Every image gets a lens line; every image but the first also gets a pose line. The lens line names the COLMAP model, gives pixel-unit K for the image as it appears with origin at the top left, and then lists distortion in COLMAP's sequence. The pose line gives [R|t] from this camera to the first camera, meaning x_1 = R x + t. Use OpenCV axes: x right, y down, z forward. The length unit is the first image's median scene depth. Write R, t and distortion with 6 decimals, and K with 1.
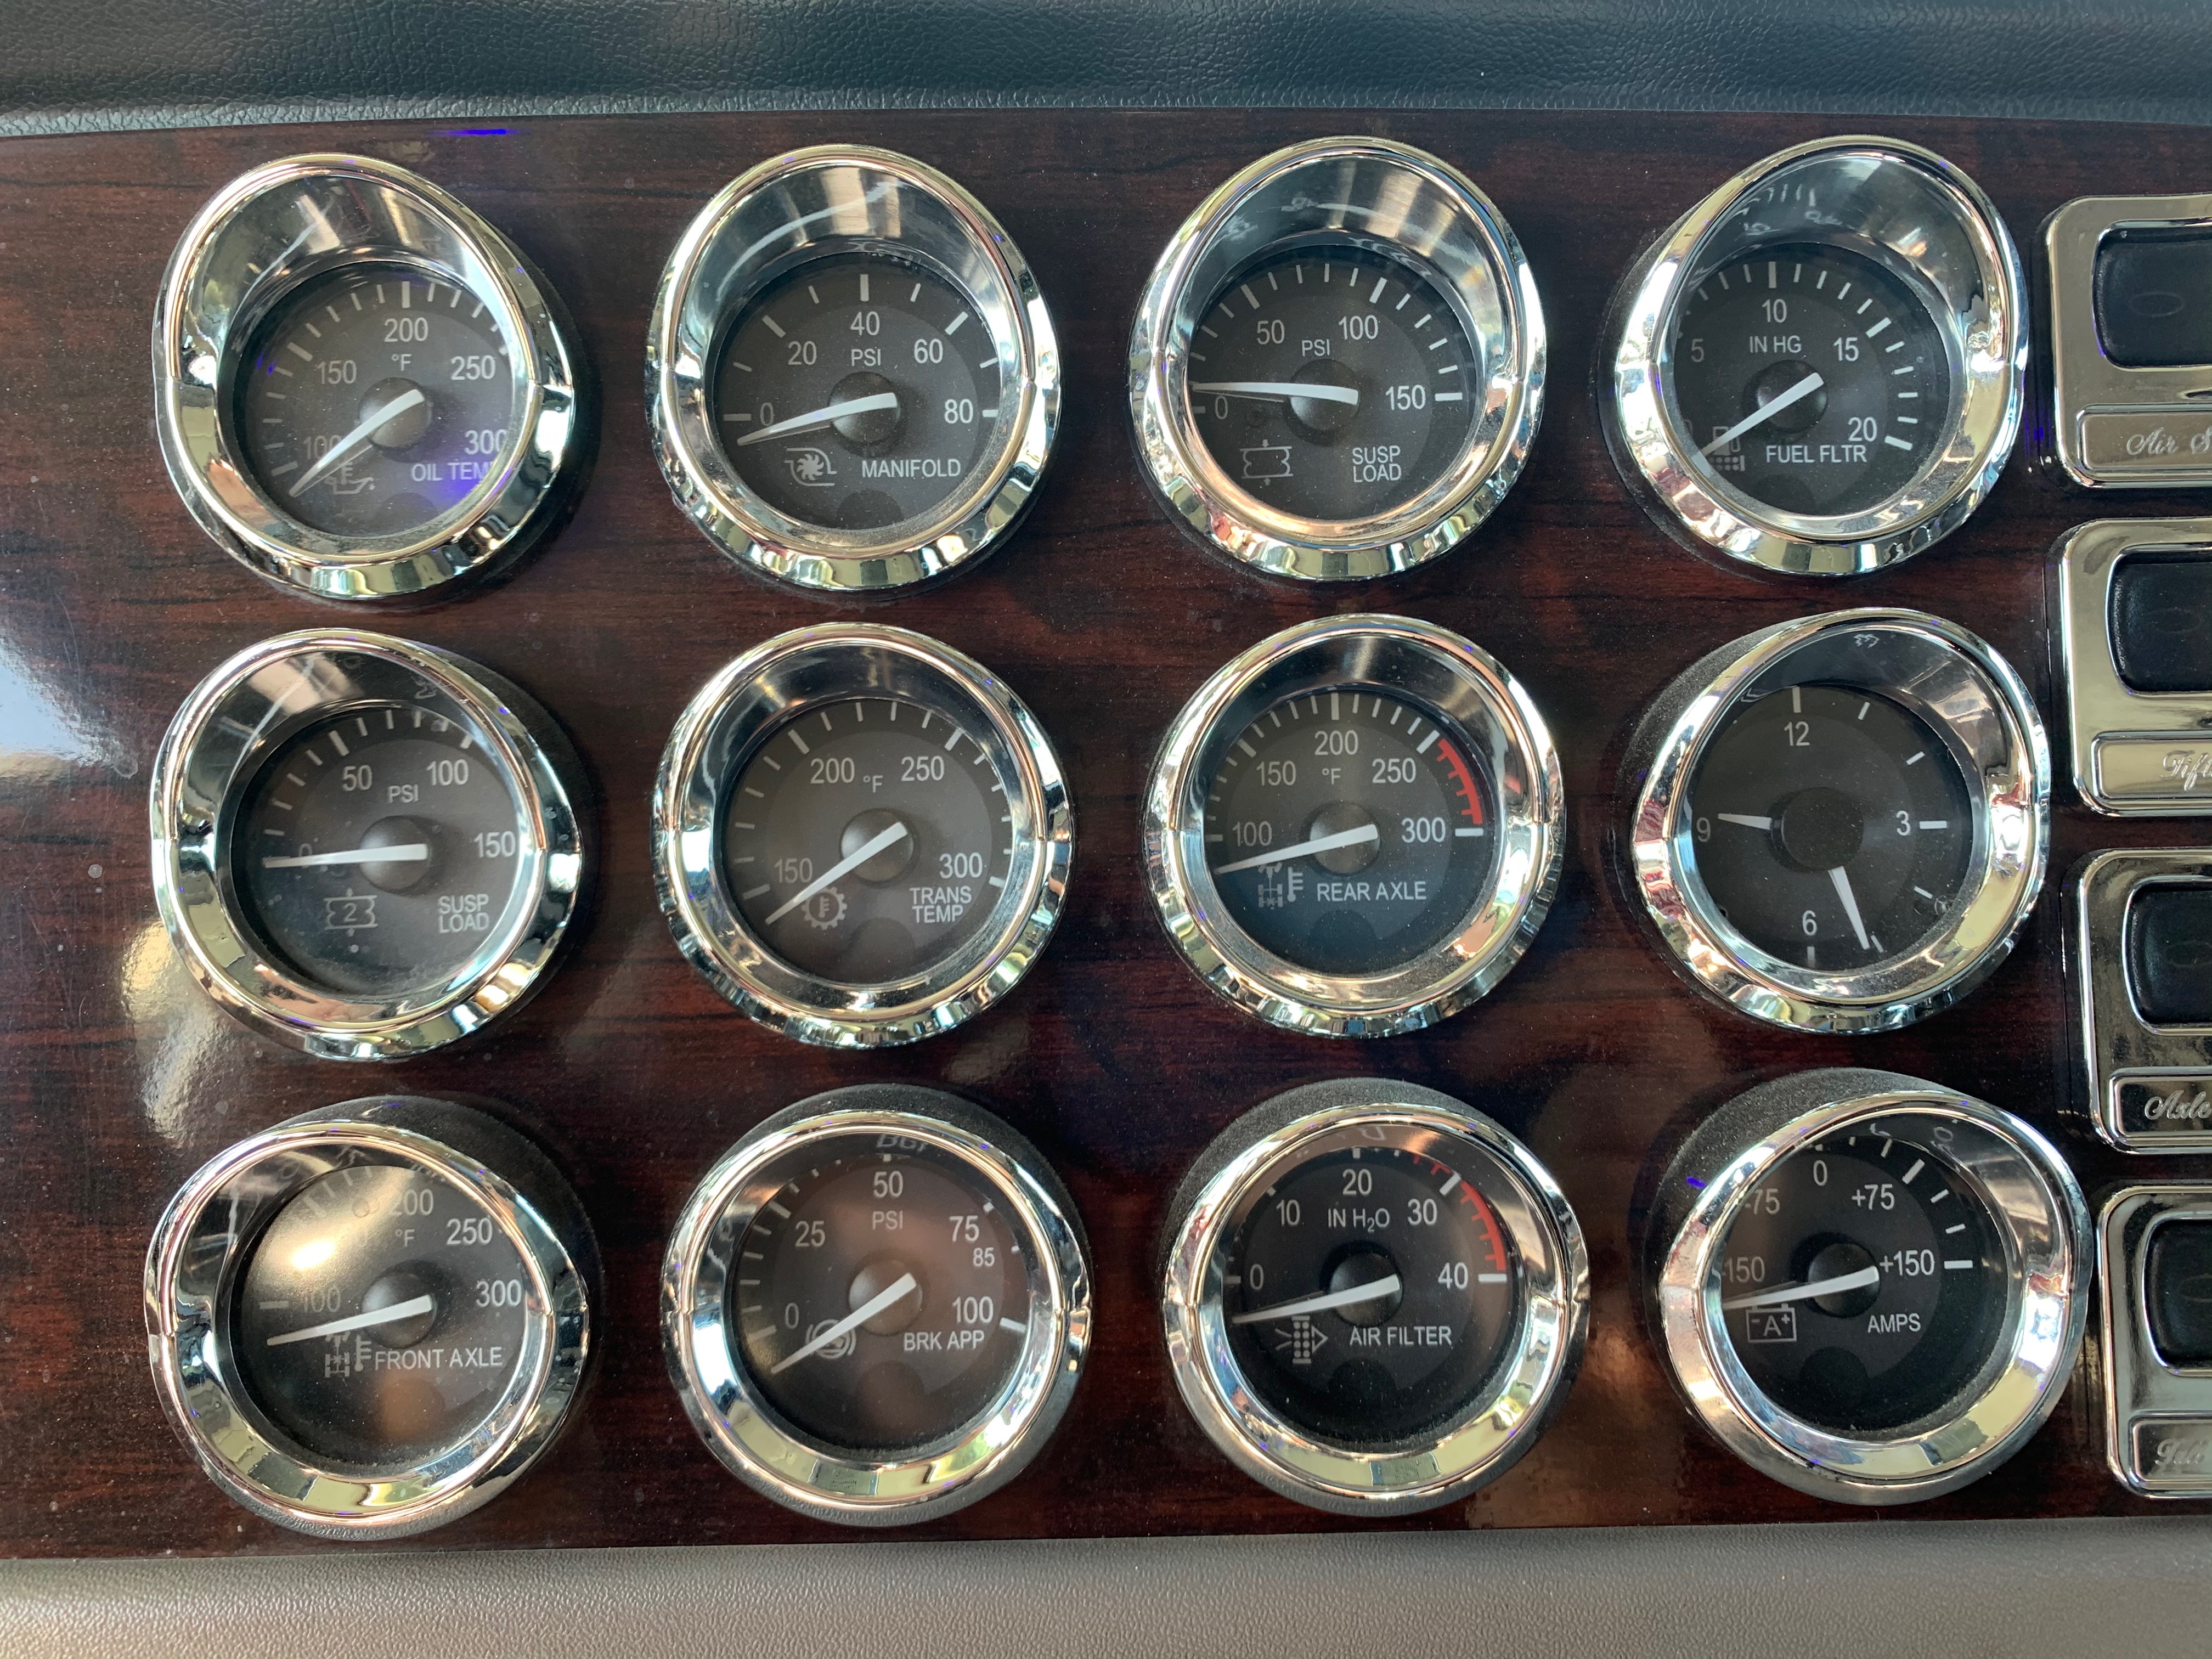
lens RADIAL K [[1669.5, 0, 1104.2], [0, 1669.5, 836.2], [0, 0, 1]] dist [0.070408, 0.001616]
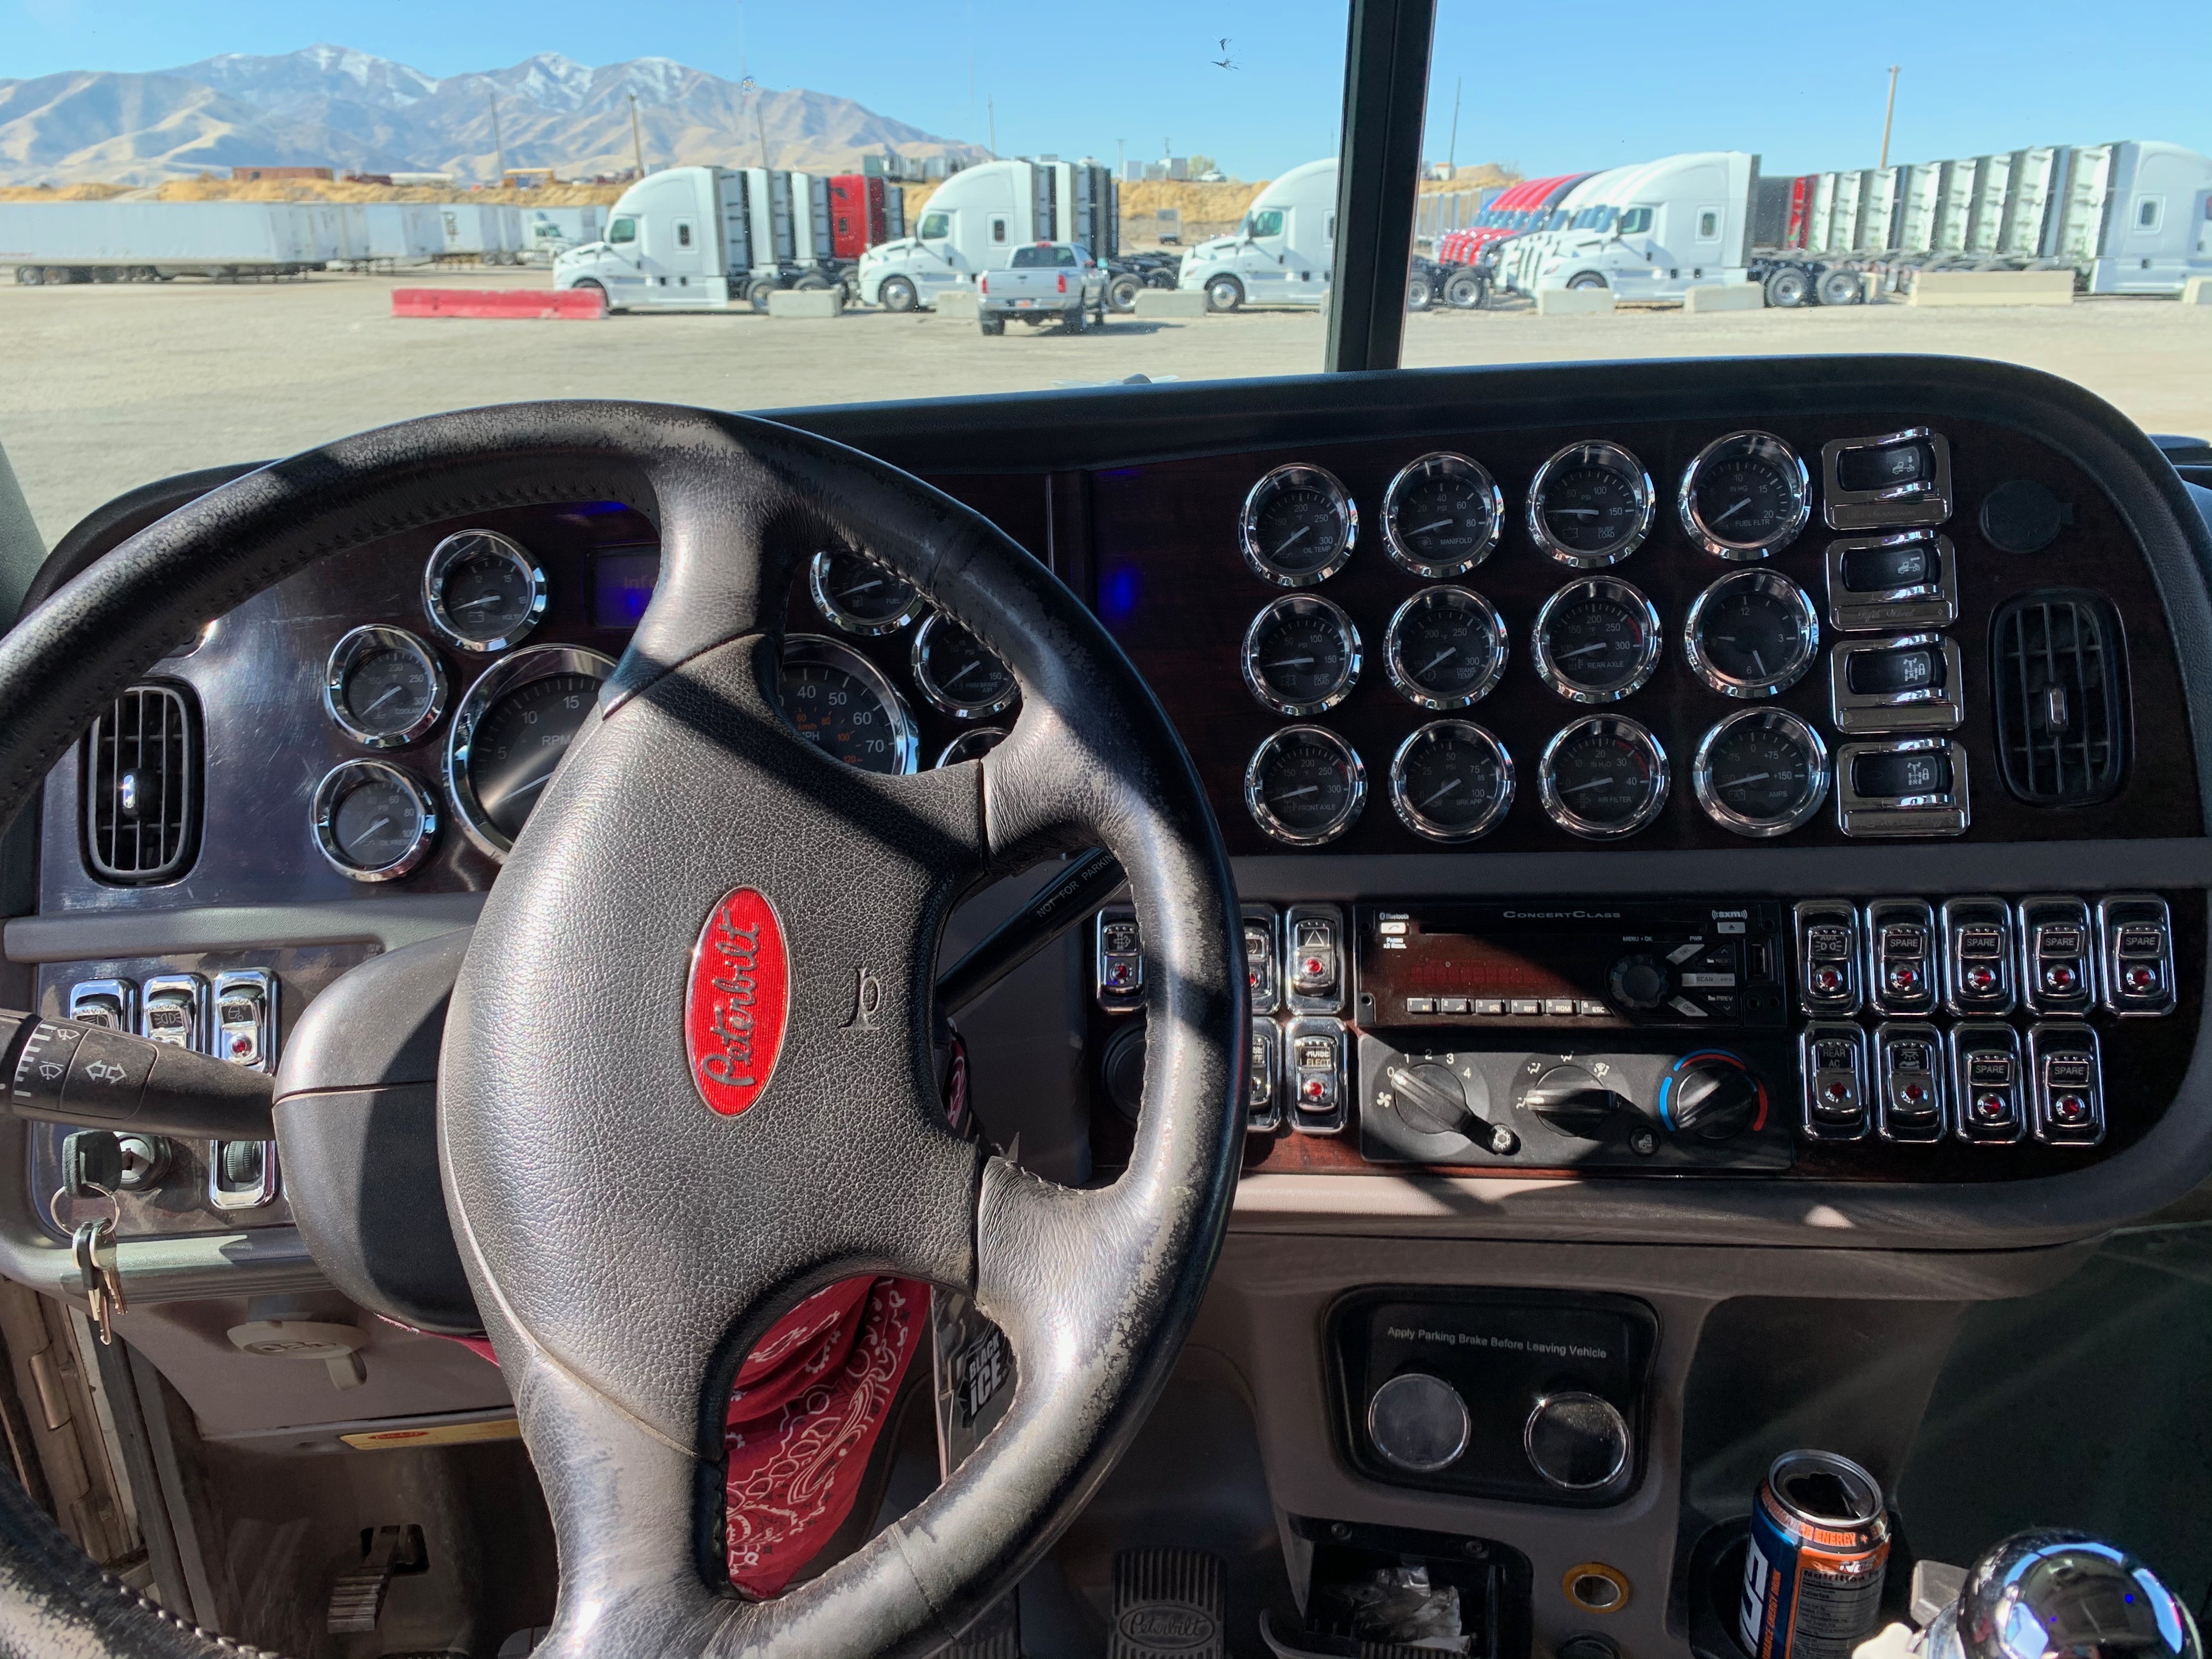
lens RADIAL K [[1669.5, 0, 1098.0], [0, 1669.5, 822.4], [0, 0, 1]] dist [0.070408, 0.001616]
pose [[0.974941, -0.007880, -0.222325, -0.073331], [-0.001611, 0.999096, -0.042476, 0.474916], [0.222459, 0.041769, 0.974047, -2.348621]]
